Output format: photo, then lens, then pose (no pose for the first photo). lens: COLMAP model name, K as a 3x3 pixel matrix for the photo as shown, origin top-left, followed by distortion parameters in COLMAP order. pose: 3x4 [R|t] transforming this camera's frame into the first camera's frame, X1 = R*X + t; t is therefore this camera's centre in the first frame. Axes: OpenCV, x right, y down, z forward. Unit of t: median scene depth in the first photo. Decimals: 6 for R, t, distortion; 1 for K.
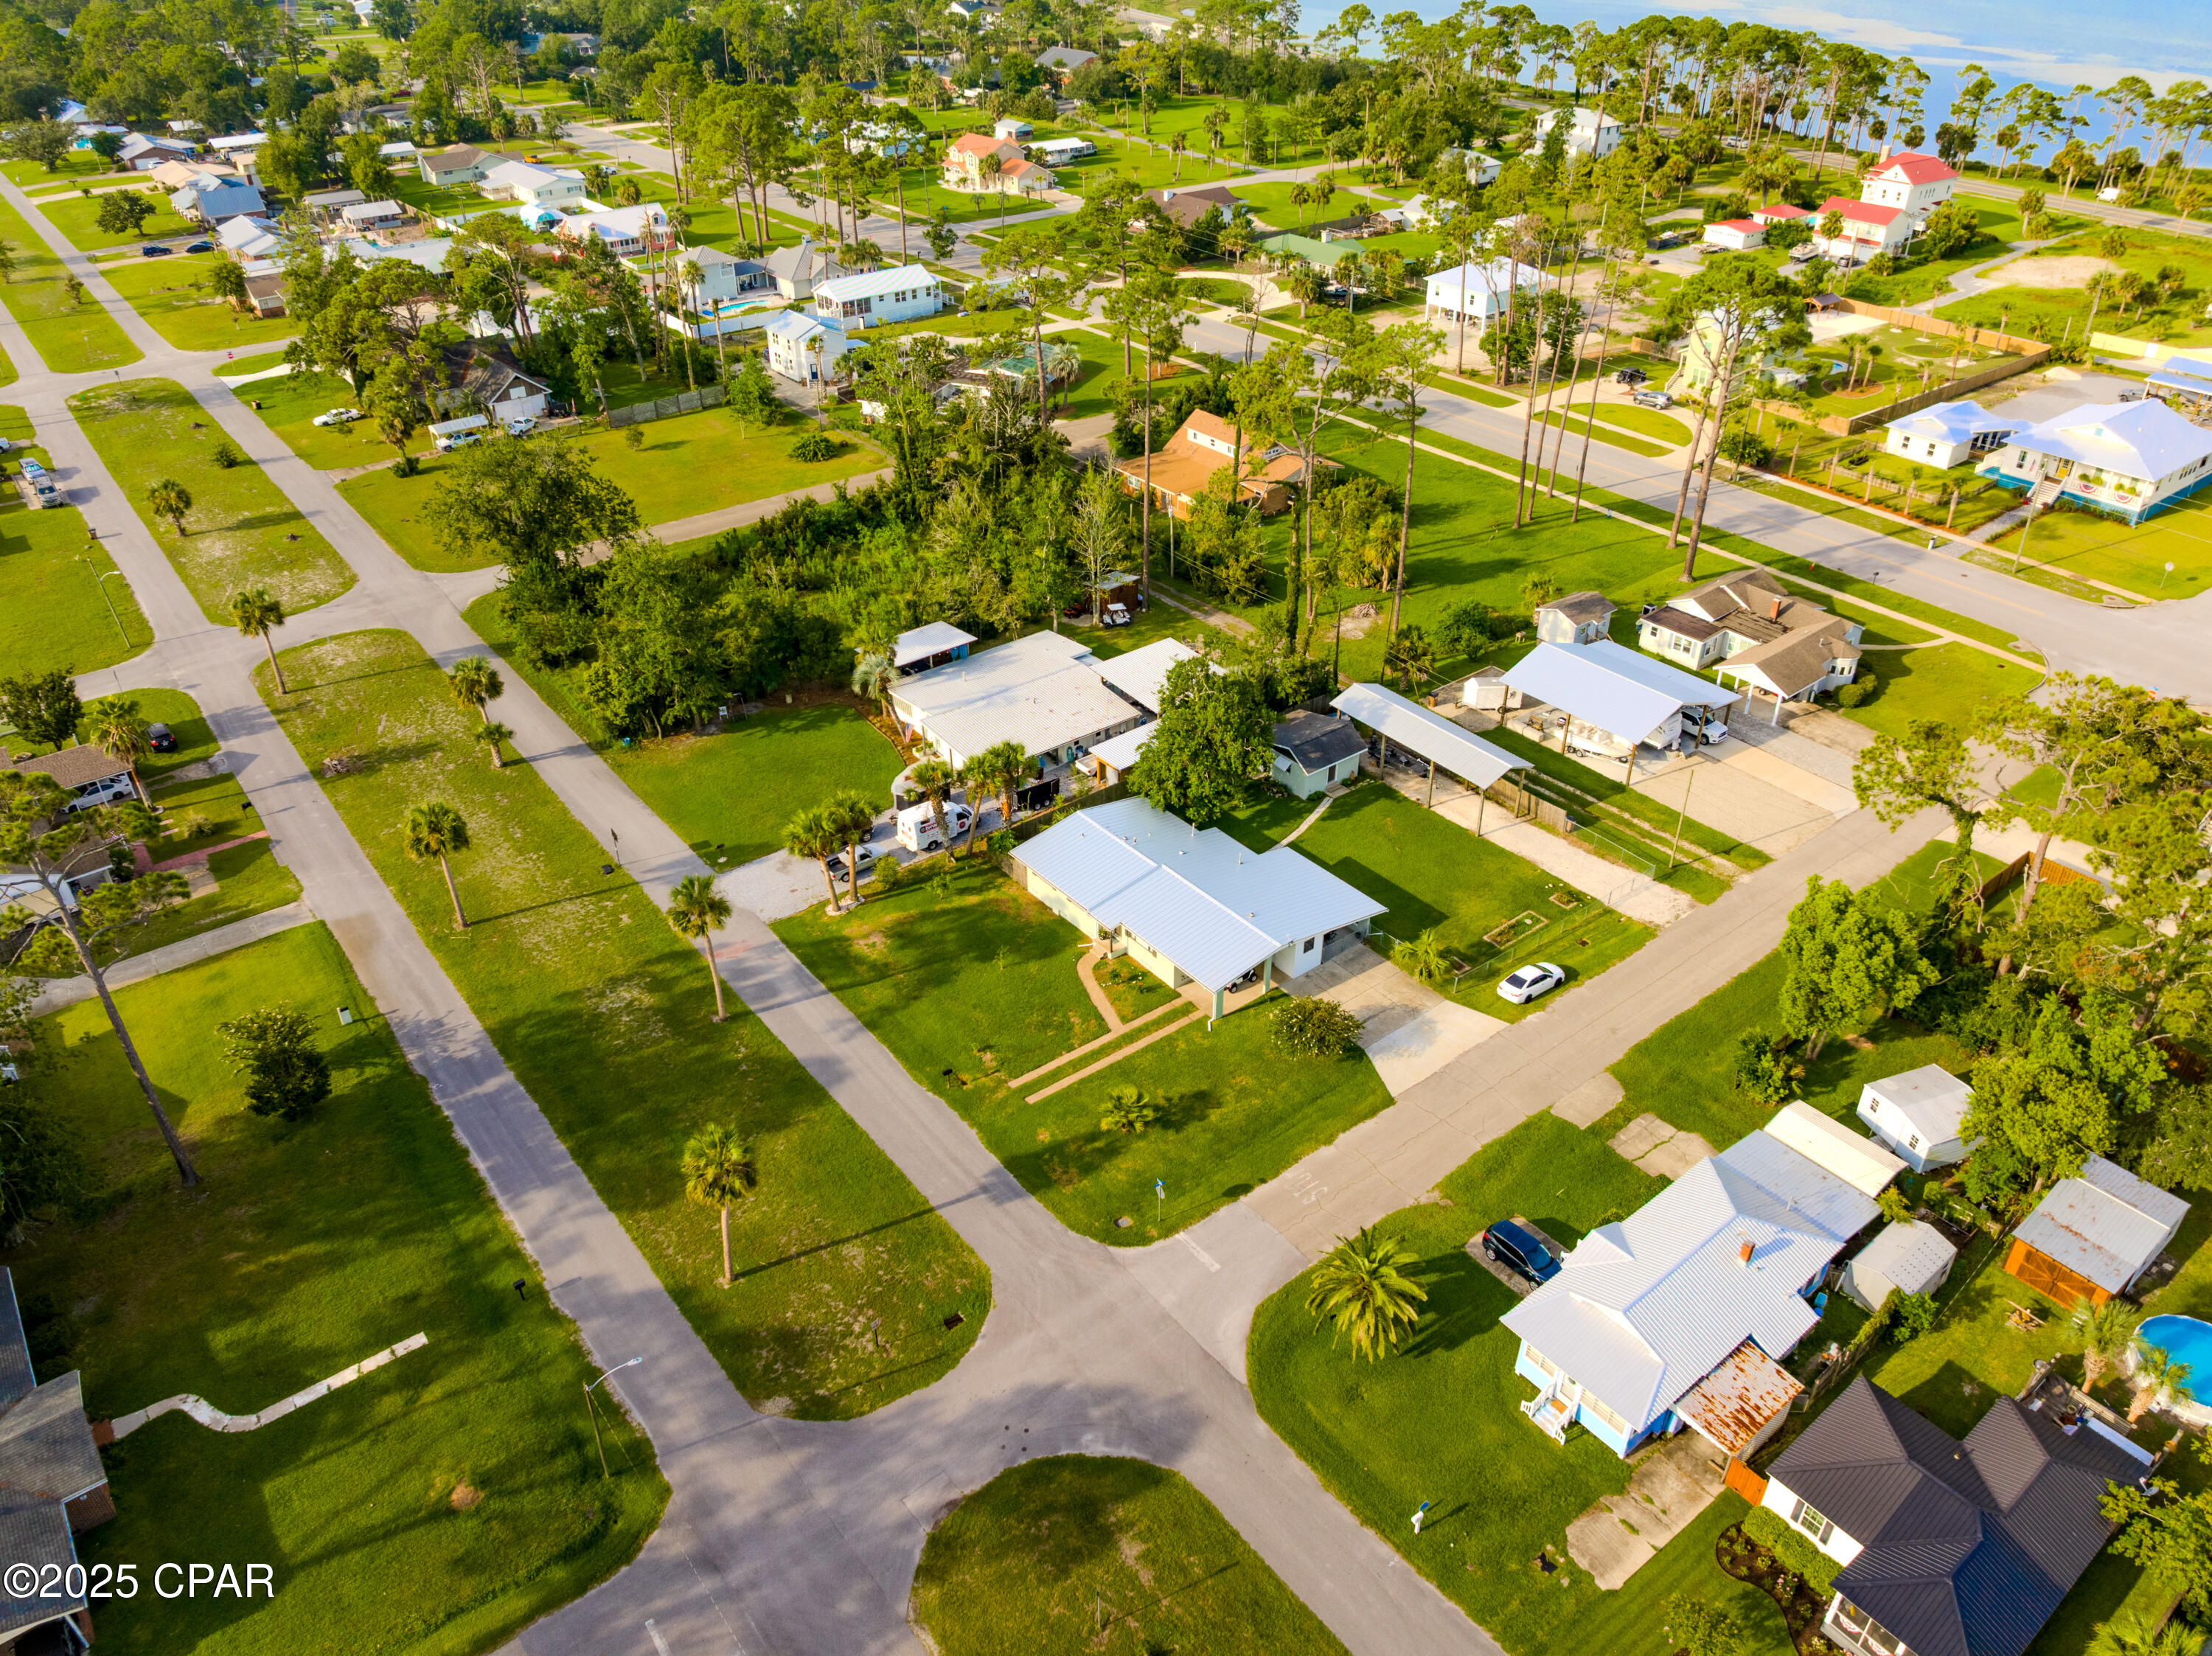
lens RADIAL K [[1568.4, 0, 1106.0], [0, 1568.4, 828.0], [0, 0, 1]] dist [-0.035864, -0.000684]
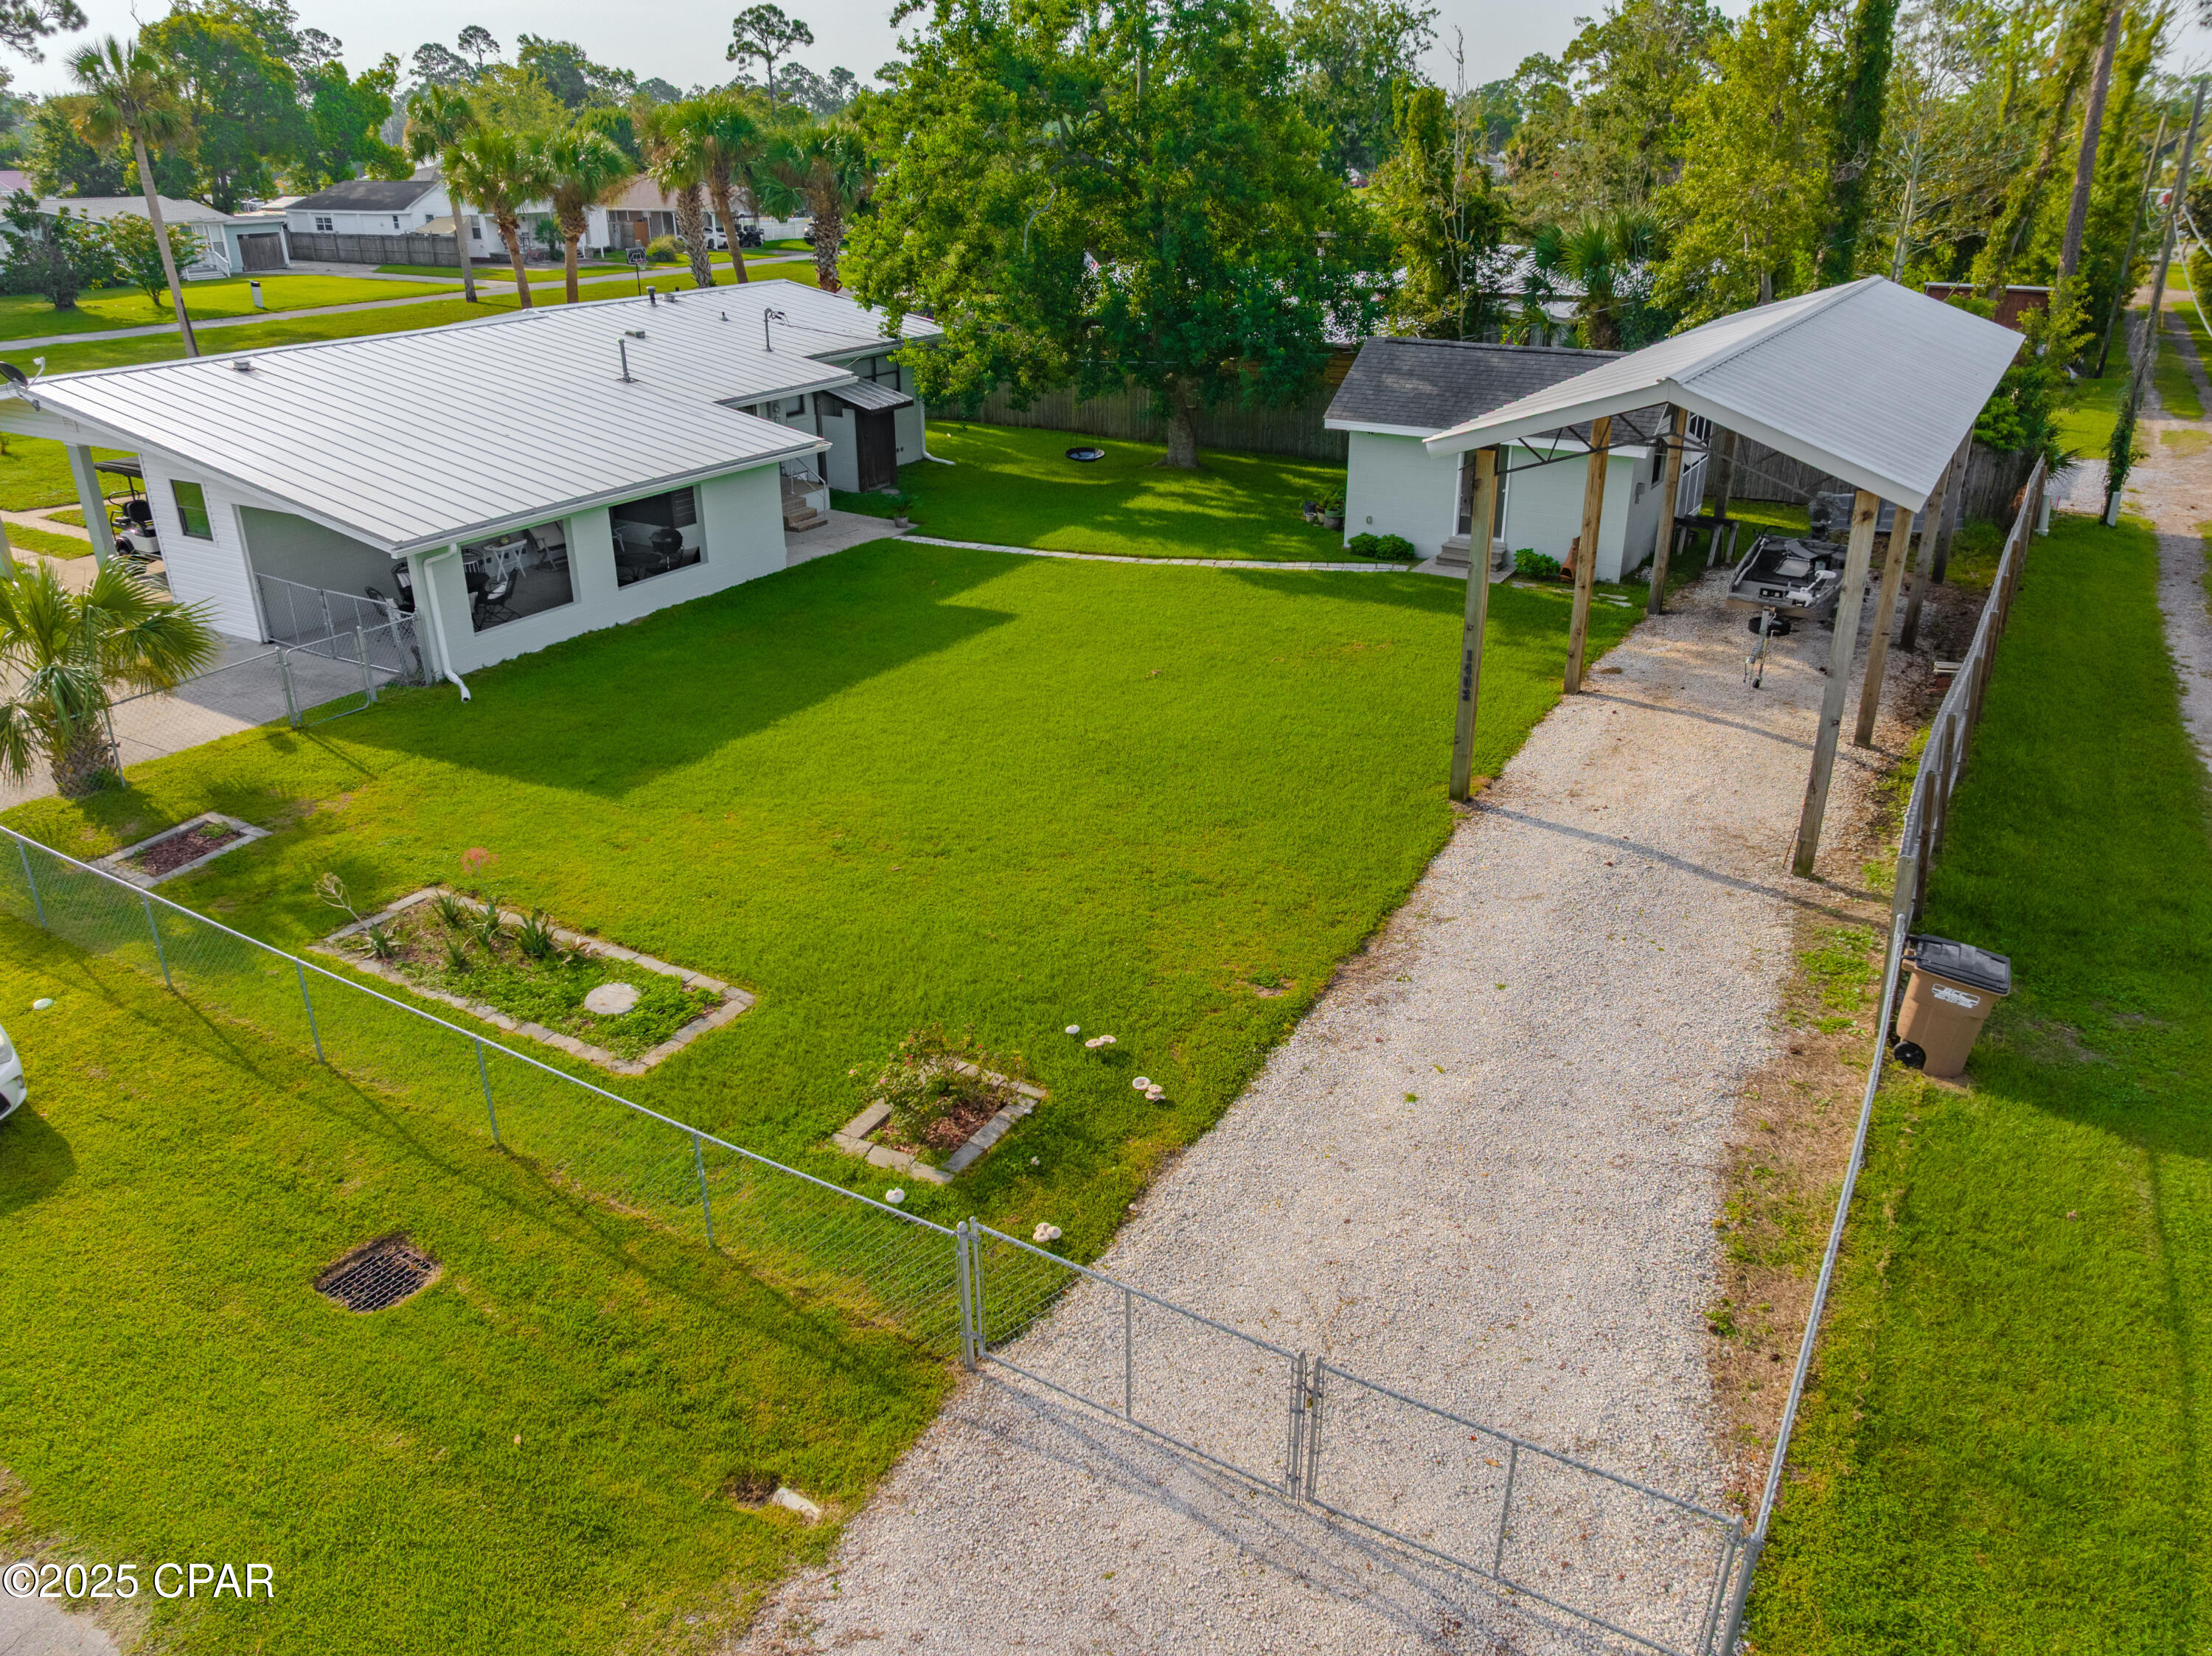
lens RADIAL K [[1568.4, 0, 1106.0], [0, 1568.4, 828.0], [0, 0, 1]] dist [-0.035864, -0.000684]
pose [[0.356483, 0.381063, -0.853060, 0.425477], [-0.500527, 0.848861, 0.170024, -0.001714], [0.788919, 0.366368, 0.493337, 1.008507]]
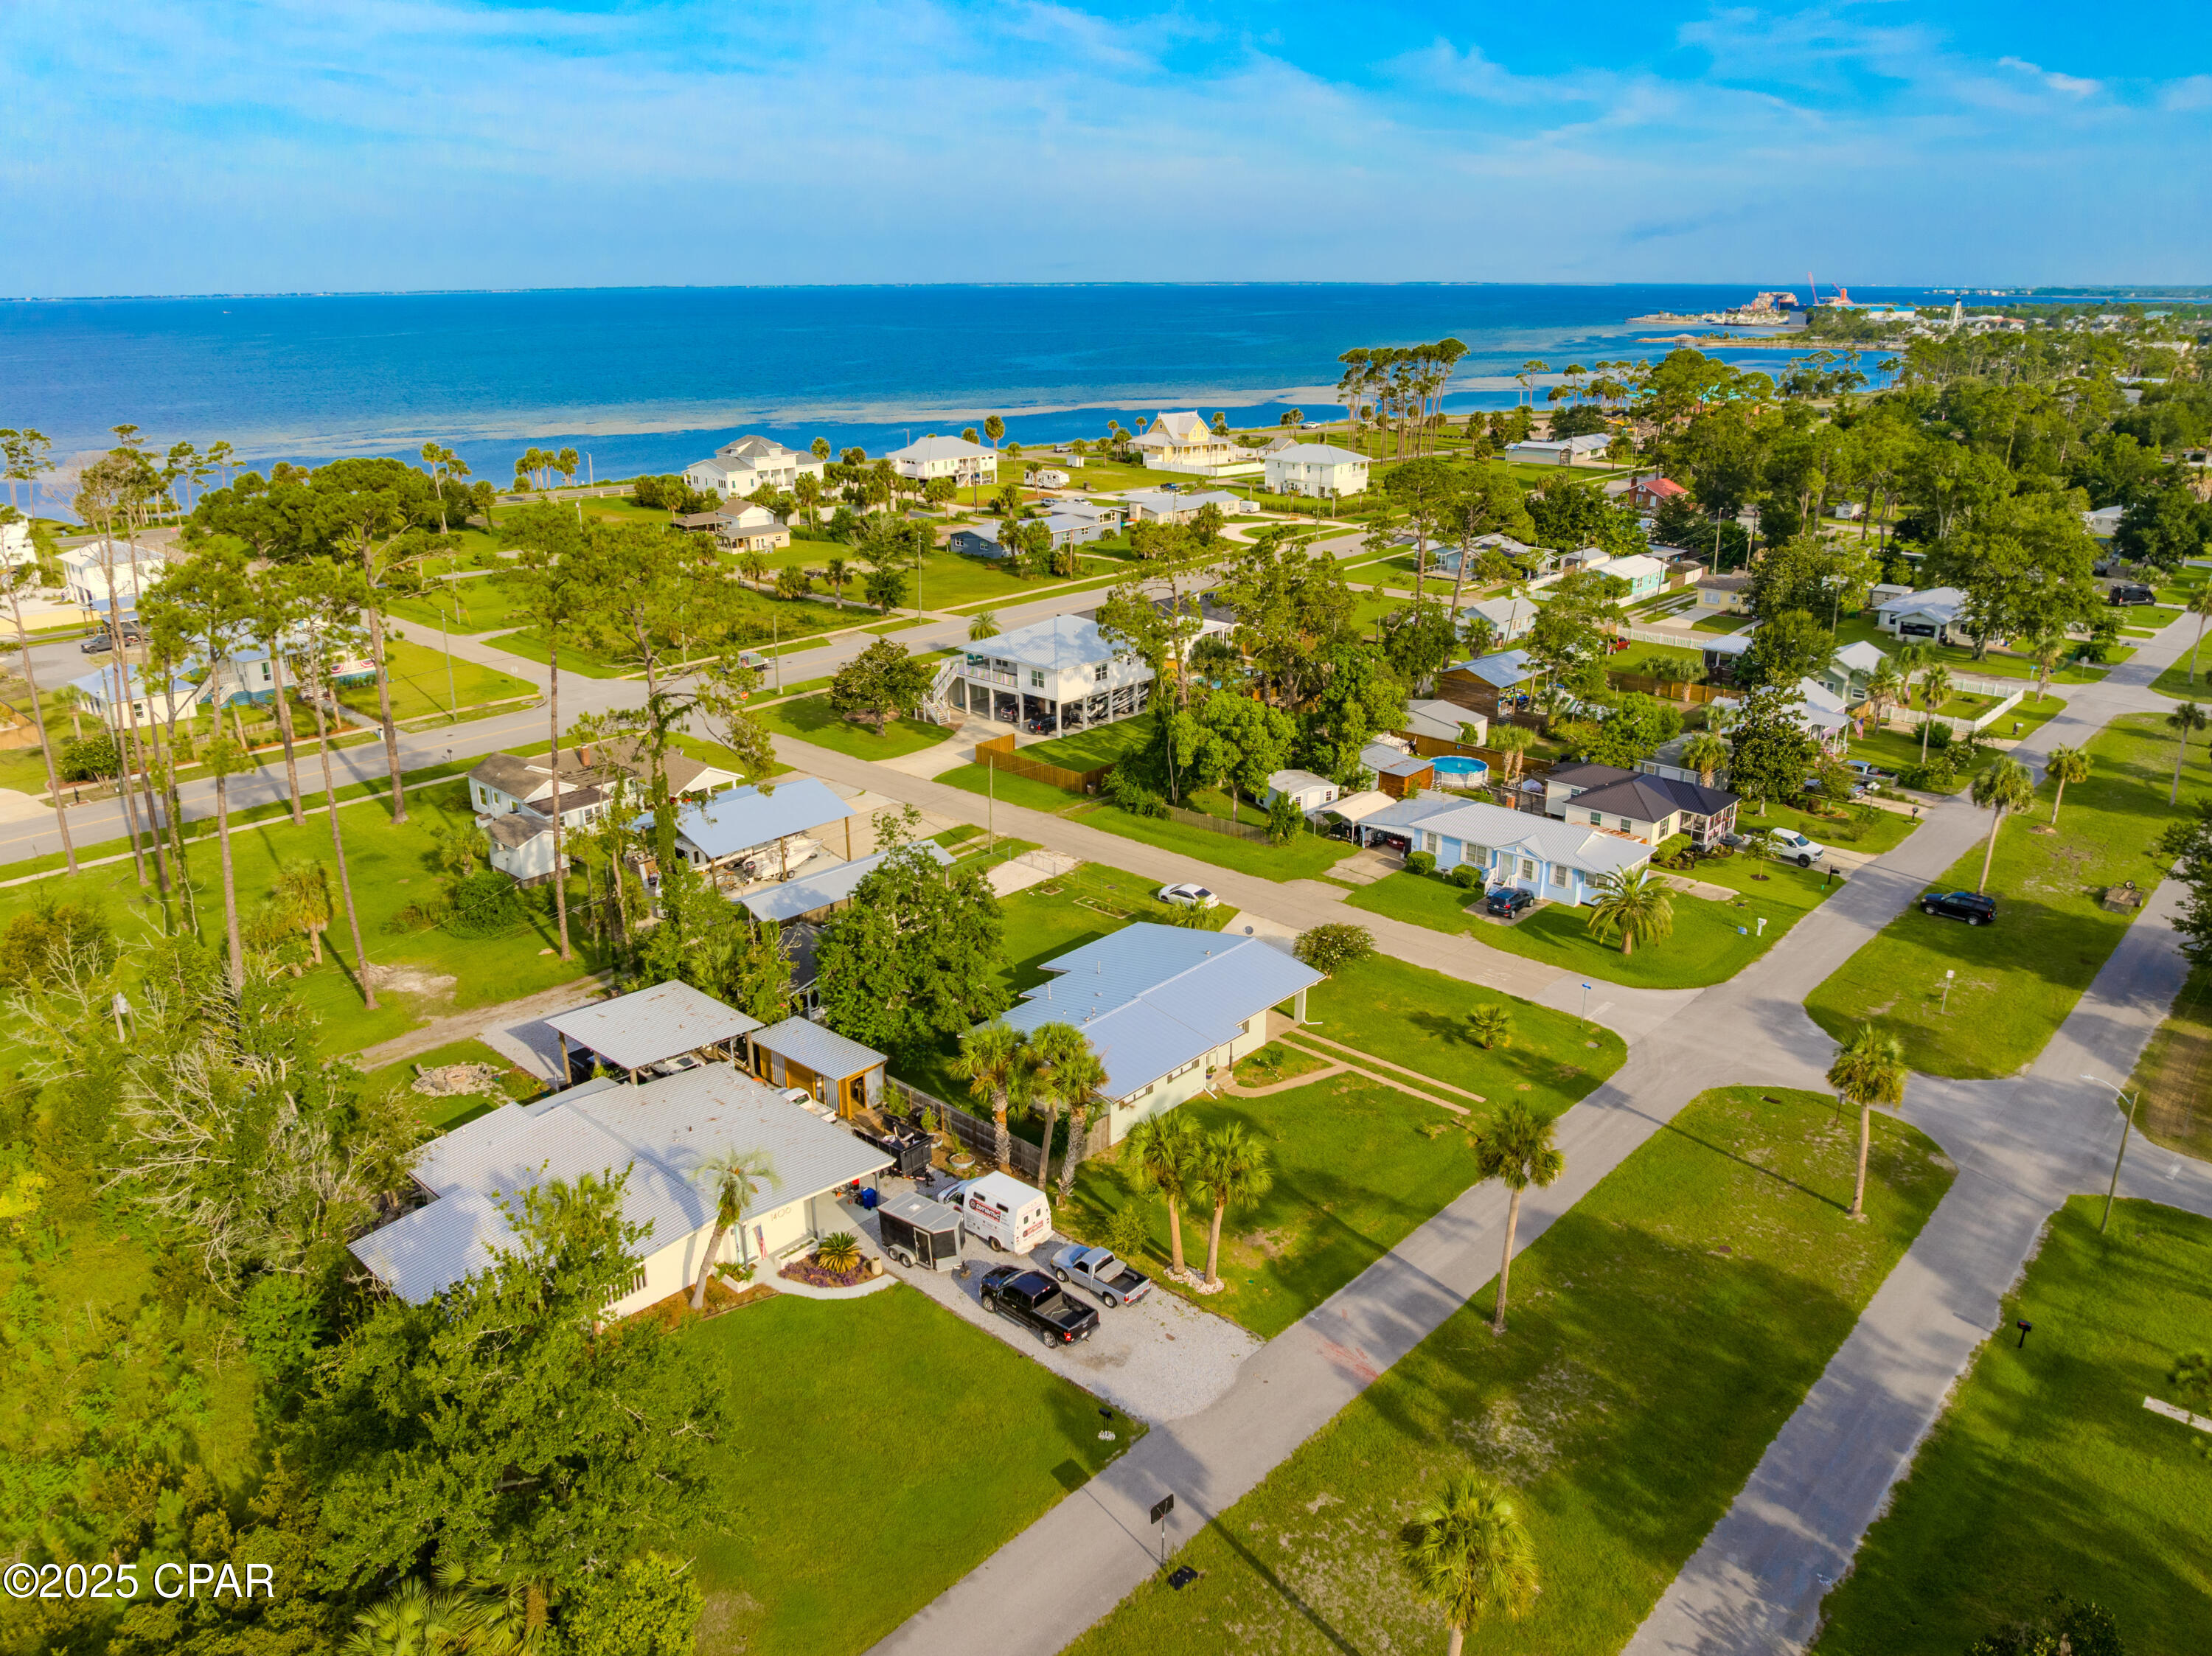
lens RADIAL K [[1568.4, 0, 1106.0], [0, 1568.4, 828.0], [0, 0, 1]] dist [-0.035864, -0.000684]
pose [[-0.170309, -0.321122, 0.931598, -0.787694], [0.535979, 0.763137, 0.361038, -0.395781], [-0.826875, 0.560805, 0.042145, 0.967320]]
